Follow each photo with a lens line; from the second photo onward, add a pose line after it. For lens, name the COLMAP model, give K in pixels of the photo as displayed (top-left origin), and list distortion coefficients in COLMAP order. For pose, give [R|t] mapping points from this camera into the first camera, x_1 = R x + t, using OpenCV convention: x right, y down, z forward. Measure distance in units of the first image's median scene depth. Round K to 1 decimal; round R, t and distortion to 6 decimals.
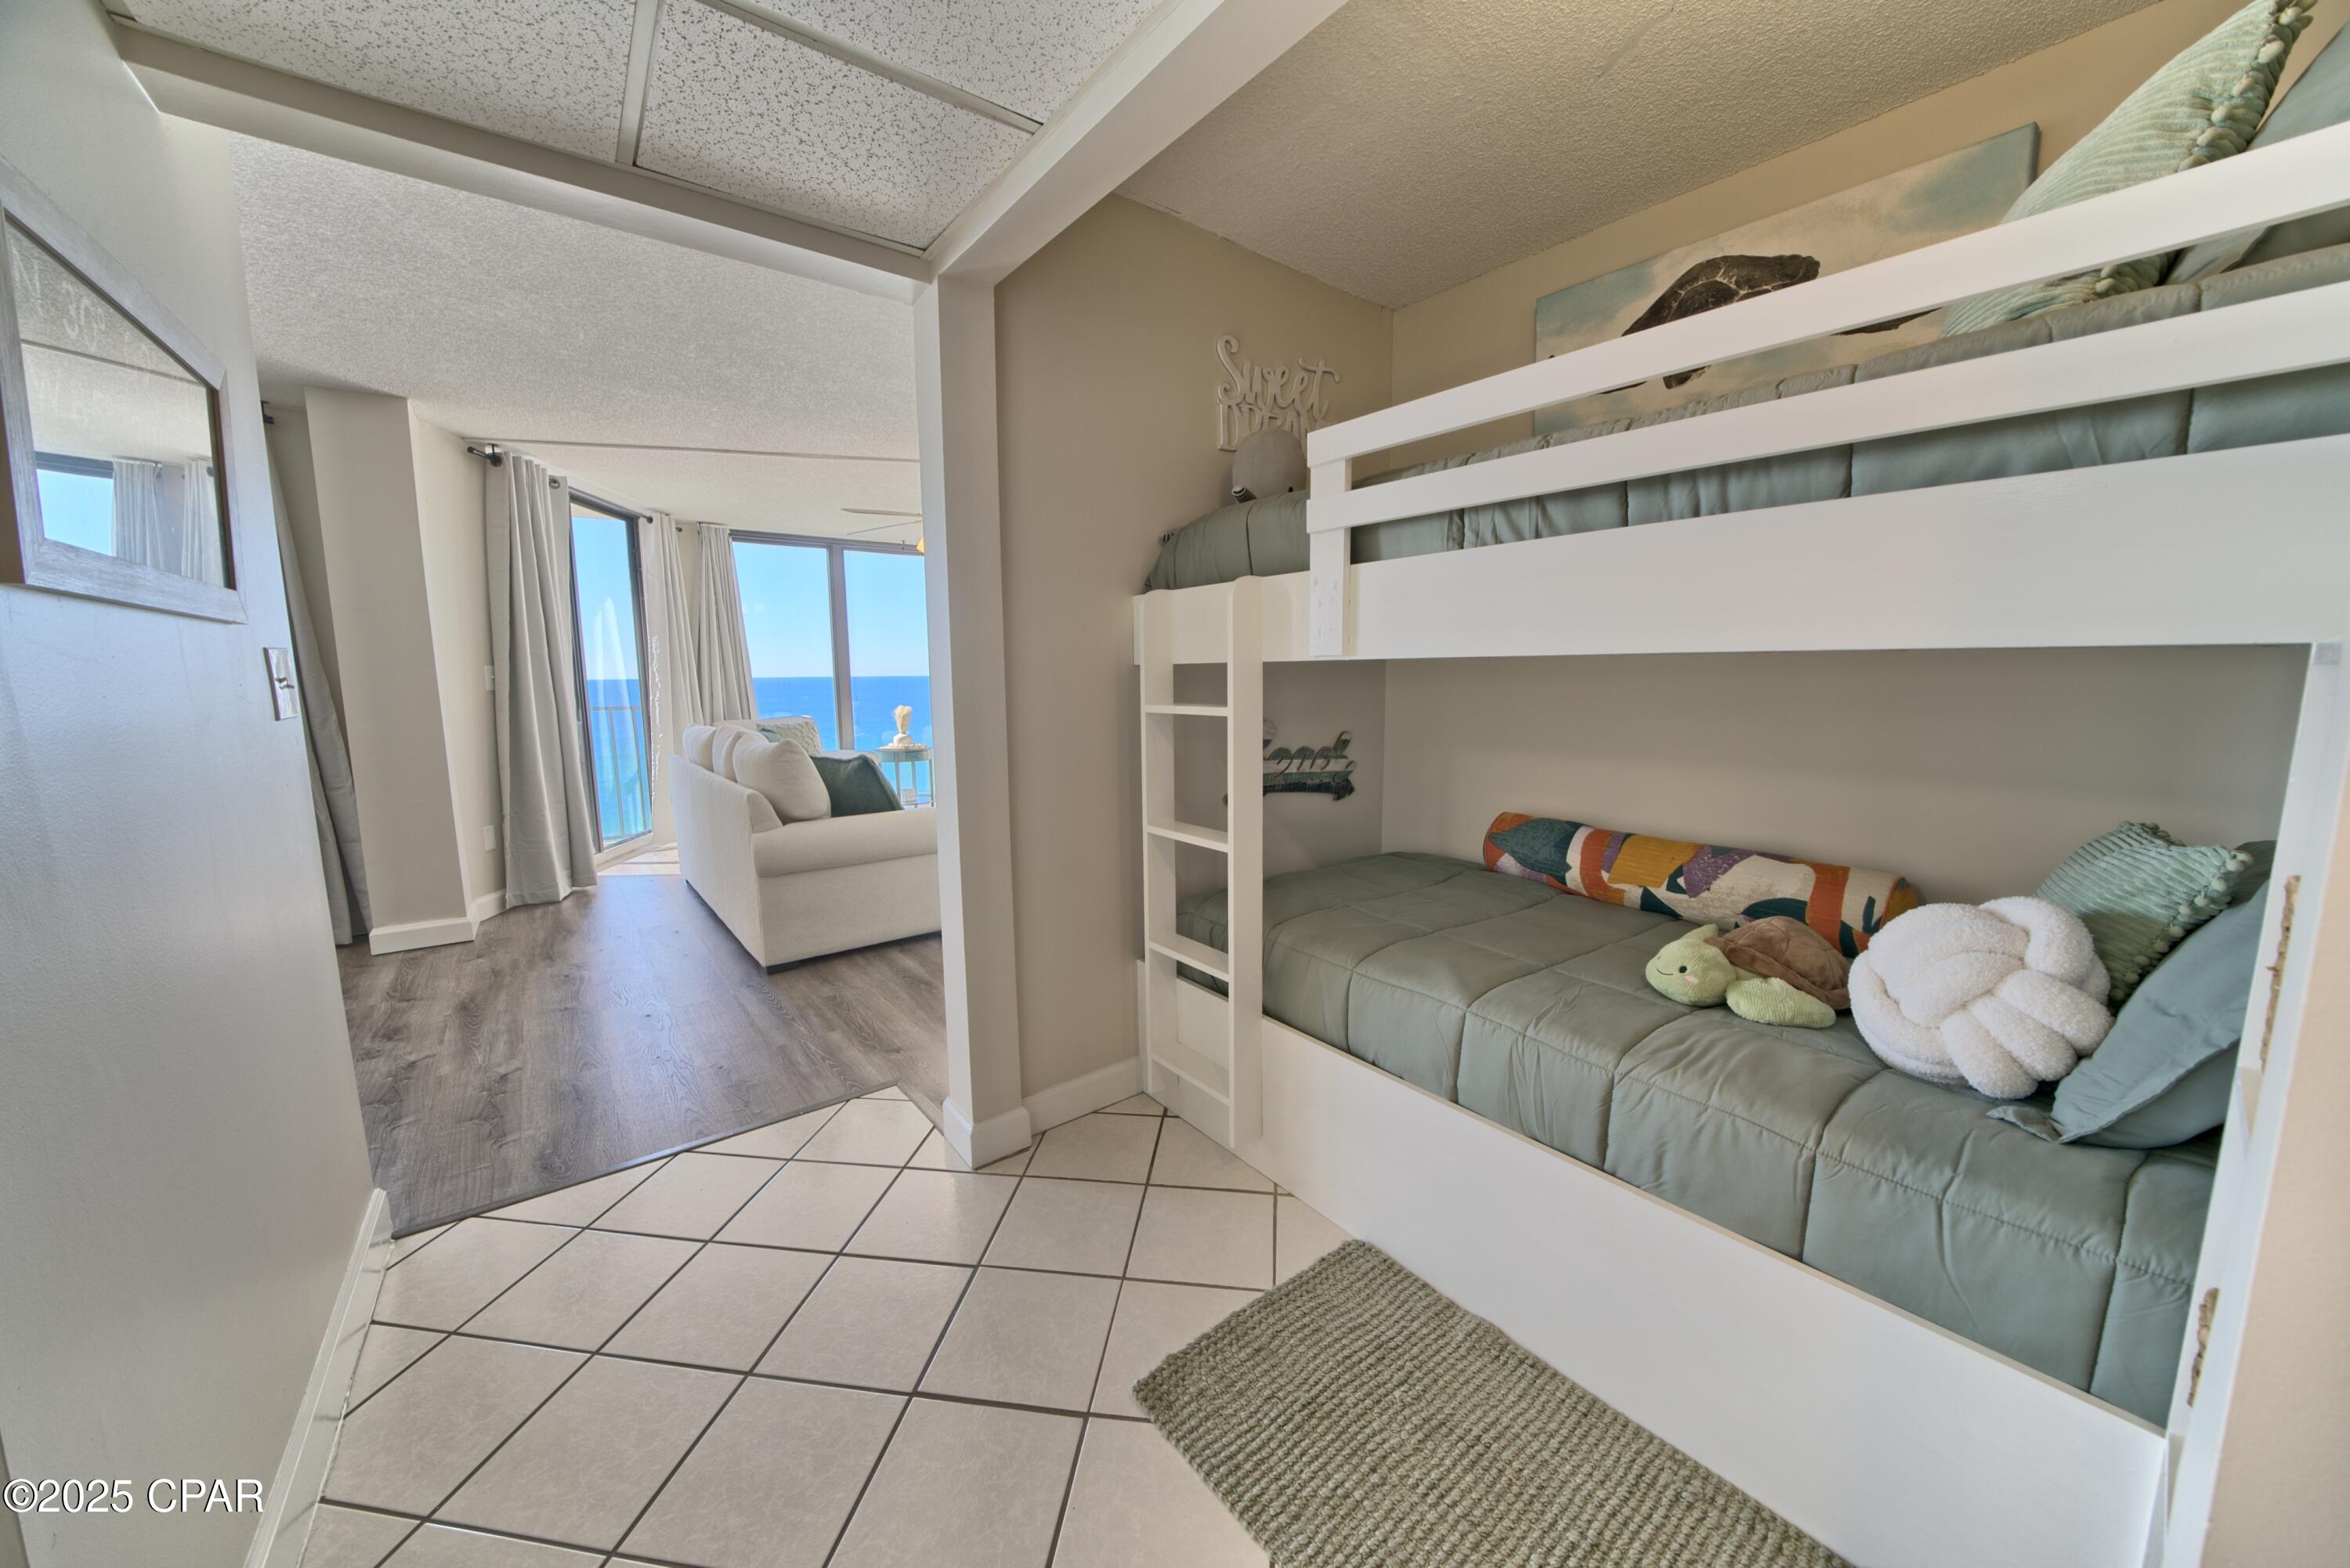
lens RADIAL K [[818.5, 0, 1216.9], [0, 818.5, 749.0], [0, 0, 1]] dist [-0.029503, 0.004479]
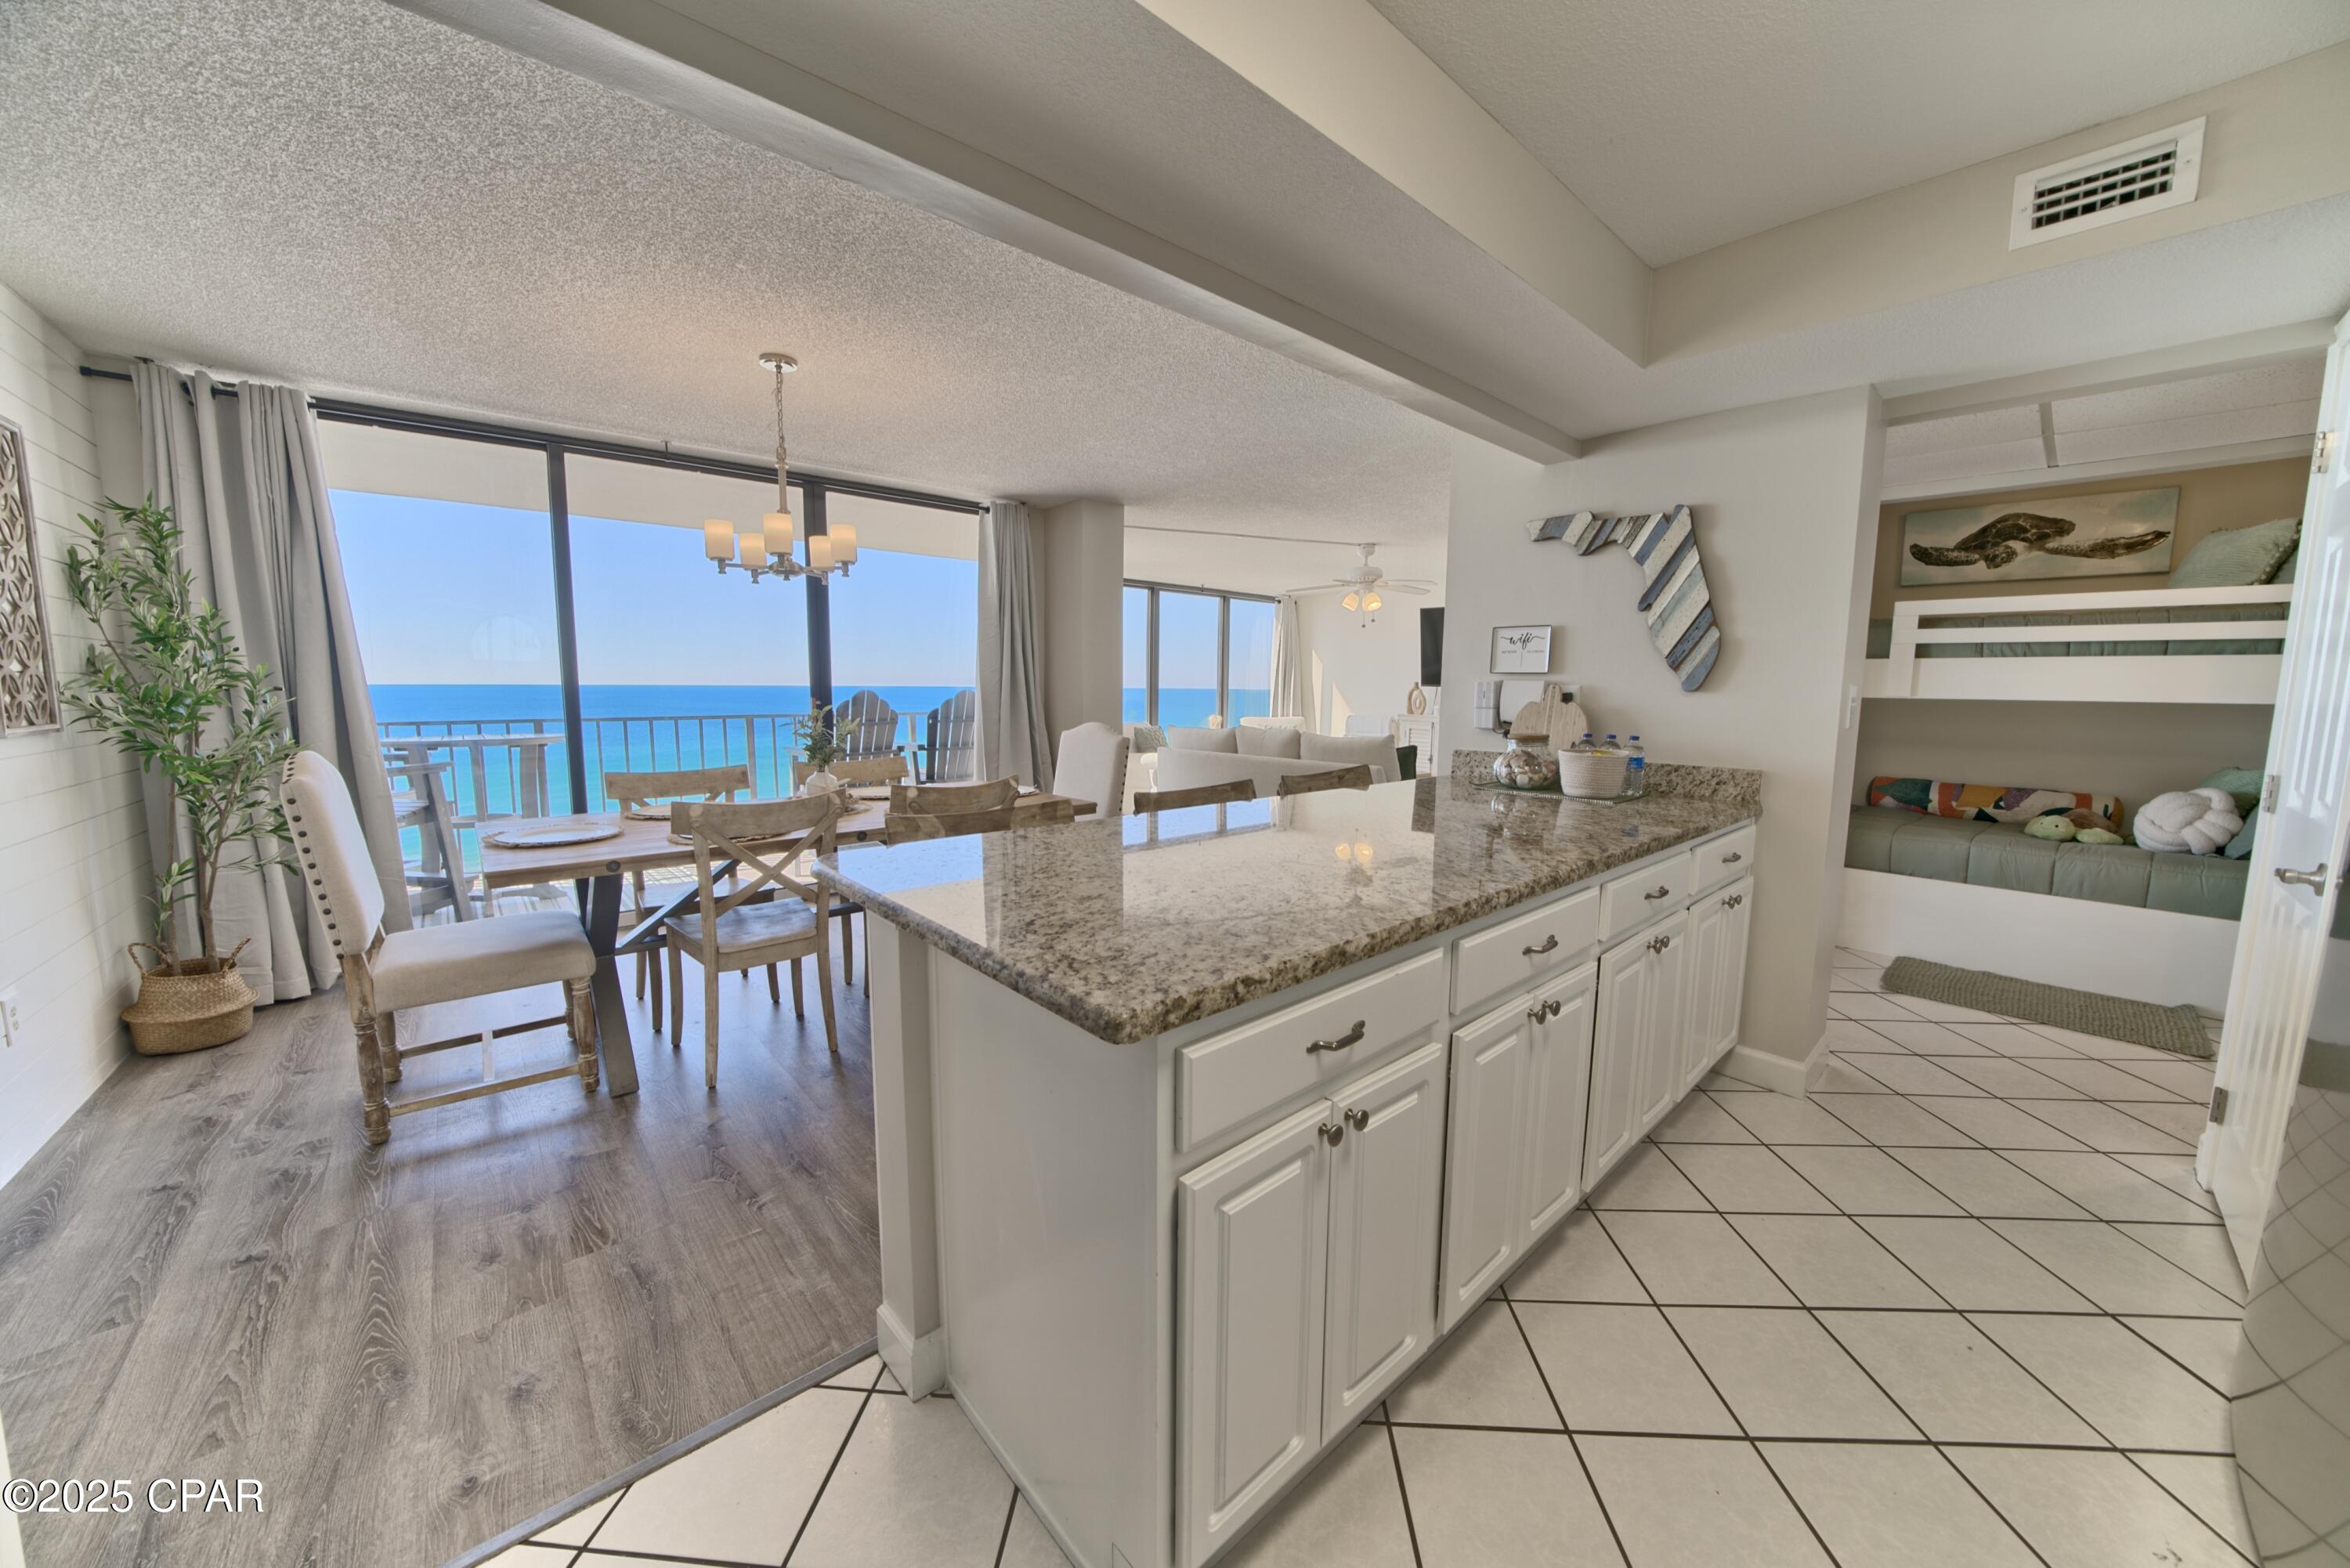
lens RADIAL K [[818.5, 0, 1181.2], [0, 818.5, 772.7], [0, 0, 1]] dist [-0.029503, 0.004479]
pose [[0.998264, 0.015336, 0.056872, -1.740106], [-0.015911, 0.999827, 0.009660, 0.093768], [-0.056714, -0.010548, 0.998335, -1.003750]]
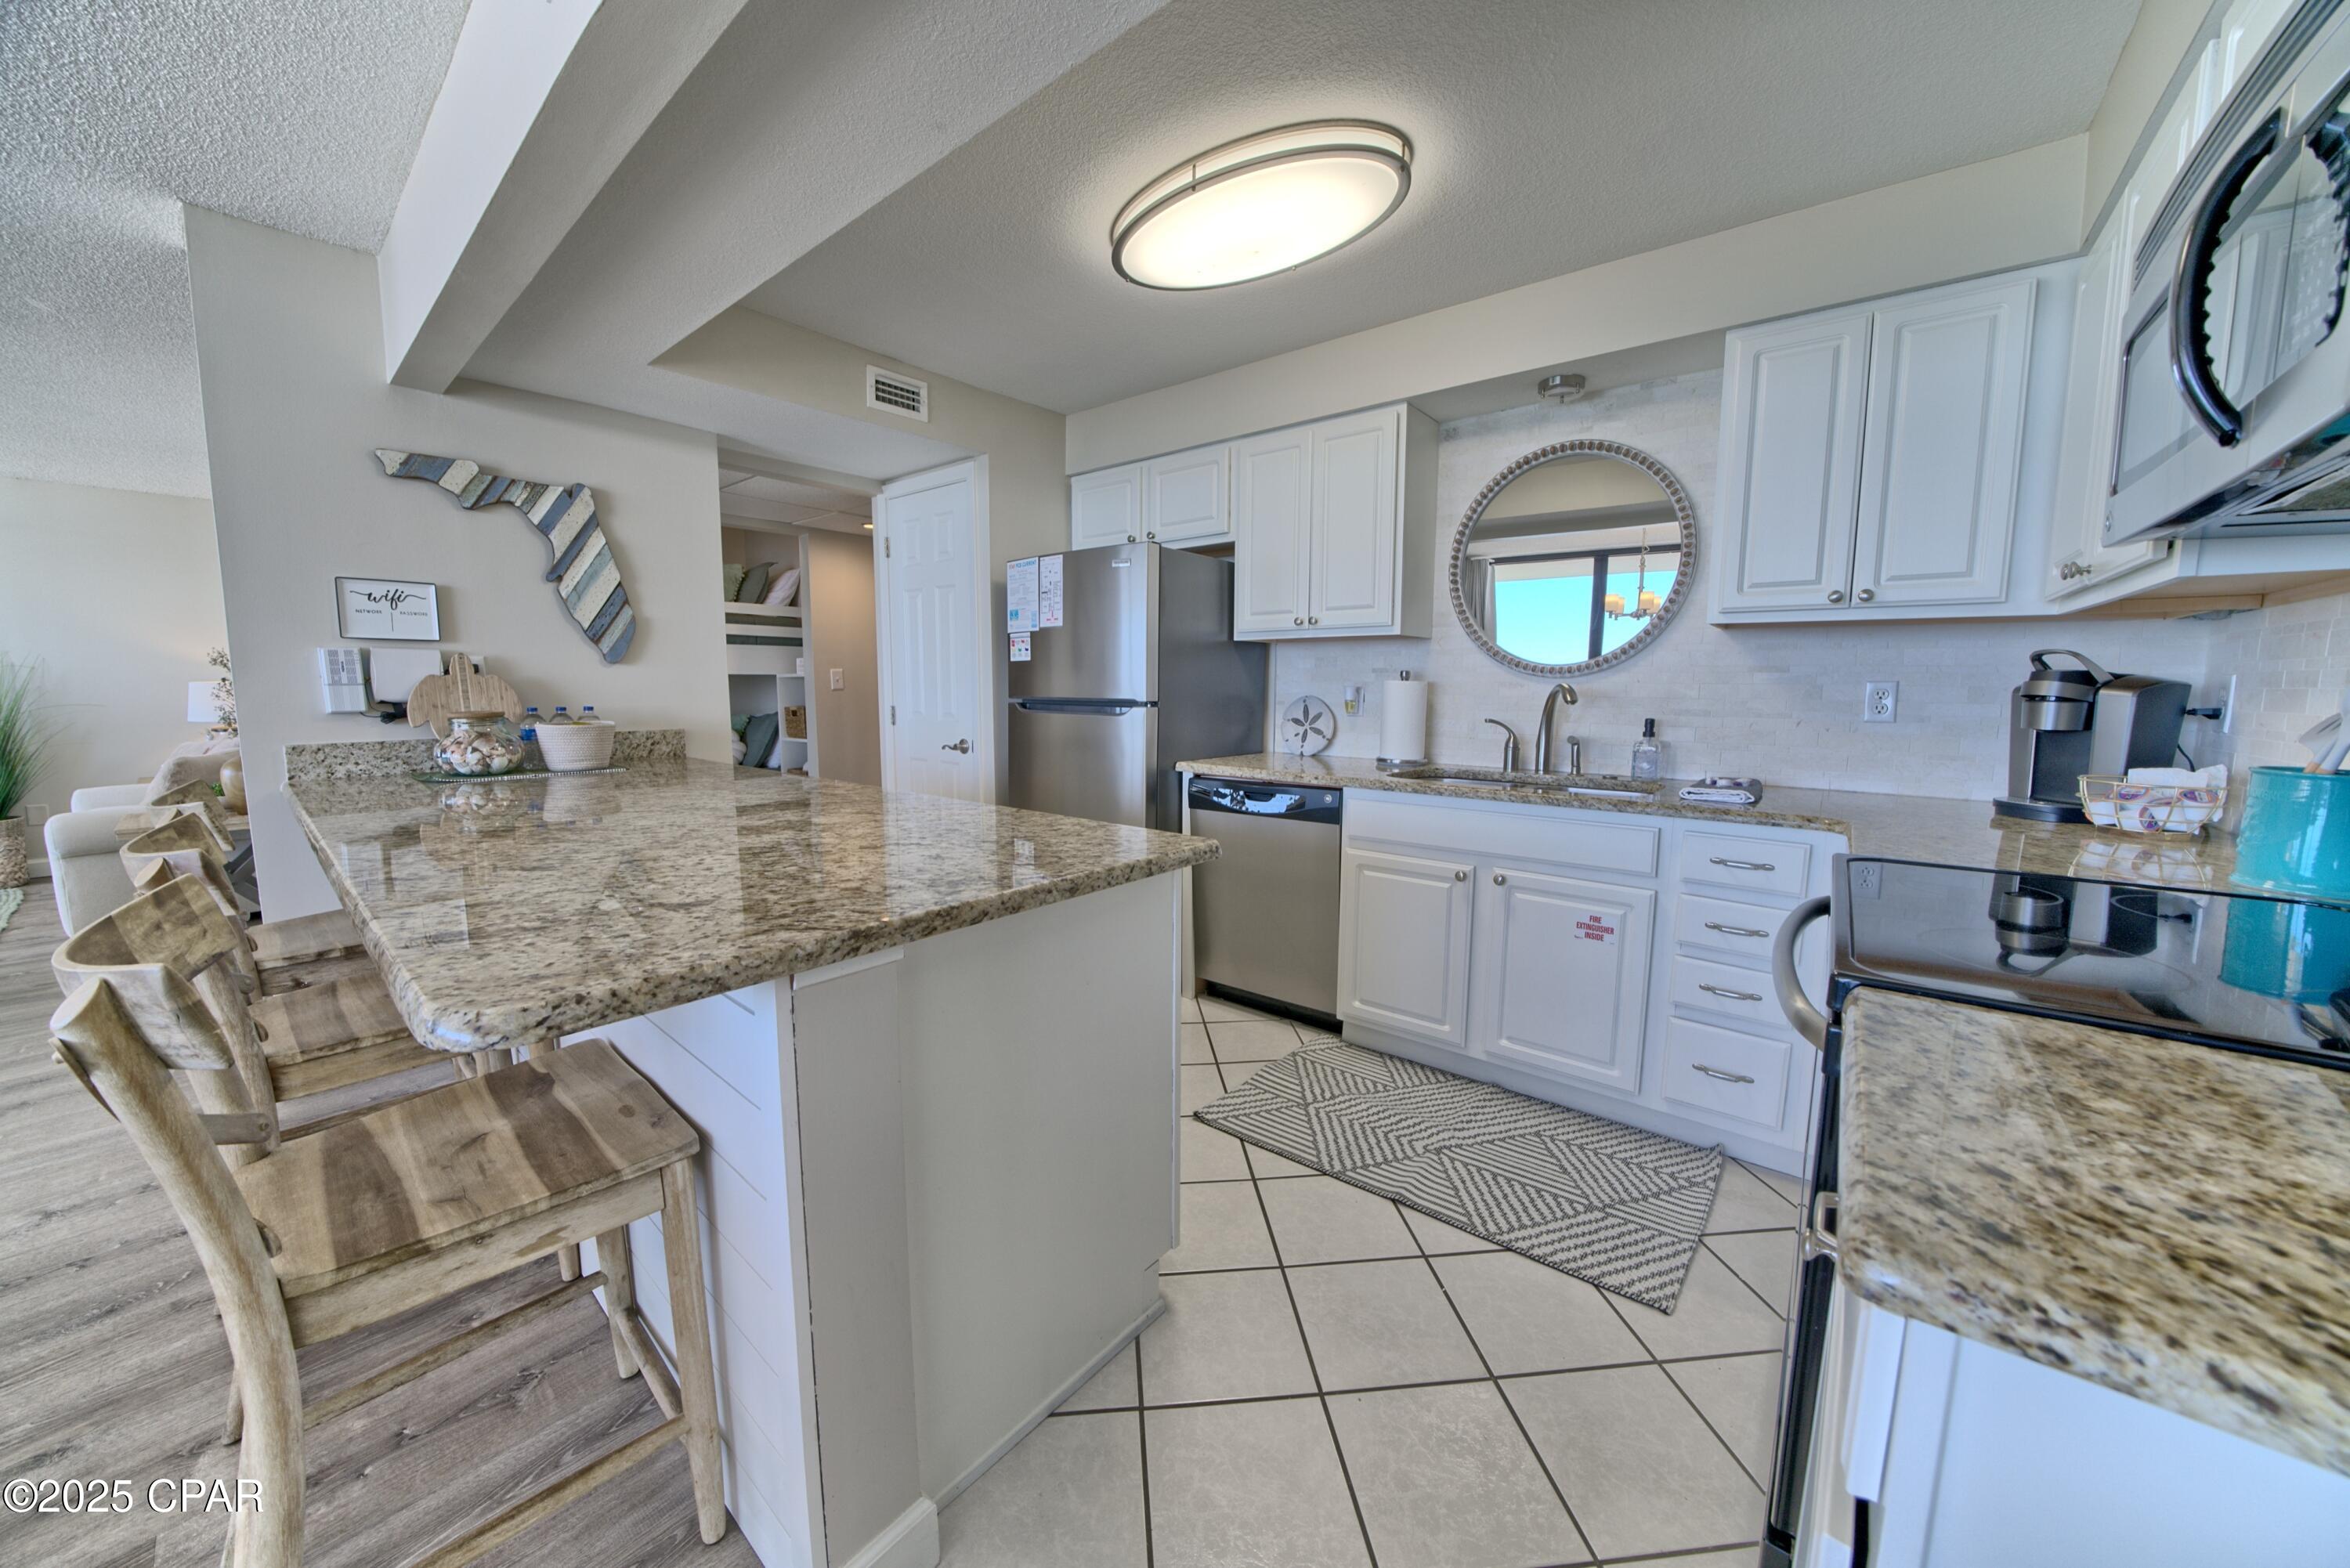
lens RADIAL K [[818.5, 0, 1165.0], [0, 818.5, 781.1], [0, 0, 1]] dist [-0.029503, 0.004479]
pose [[-0.203357, -0.101947, 0.973783, -2.507909], [0.095368, 0.987773, 0.123328, 0.082528], [-0.974449, 0.117947, -0.191148, -0.329642]]
